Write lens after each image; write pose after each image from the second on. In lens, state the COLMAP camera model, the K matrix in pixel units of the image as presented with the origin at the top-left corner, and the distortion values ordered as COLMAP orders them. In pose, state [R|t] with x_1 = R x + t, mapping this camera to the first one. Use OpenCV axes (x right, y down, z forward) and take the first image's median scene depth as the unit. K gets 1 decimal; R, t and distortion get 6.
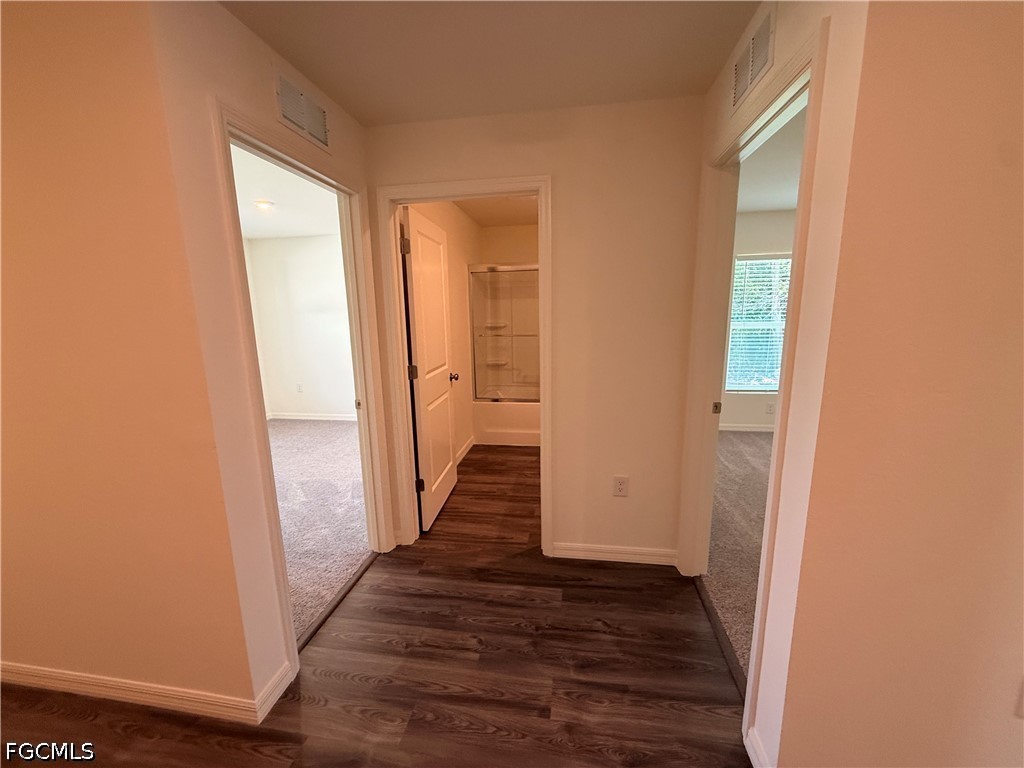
lens RADIAL K [[407.6, 0, 512.0], [0, 407.6, 384.0], [0, 0, 1]] dist [-0.001553, -0.000068]
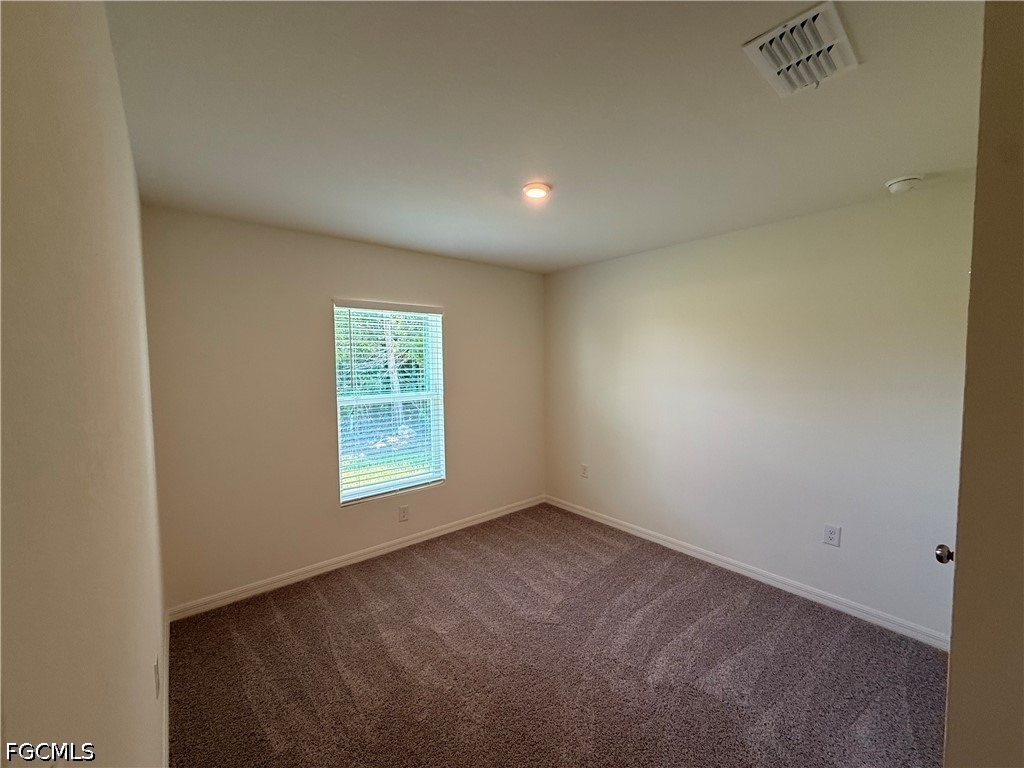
lens RADIAL K [[407.6, 0, 512.0], [0, 407.6, 384.0], [0, 0, 1]] dist [-0.001553, -0.000068]
pose [[0.655150, -0.030606, 0.754879, 0.247011], [0.125105, 0.989780, -0.068447, -0.103887], [-0.745069, 0.139282, 0.652283, 0.393643]]
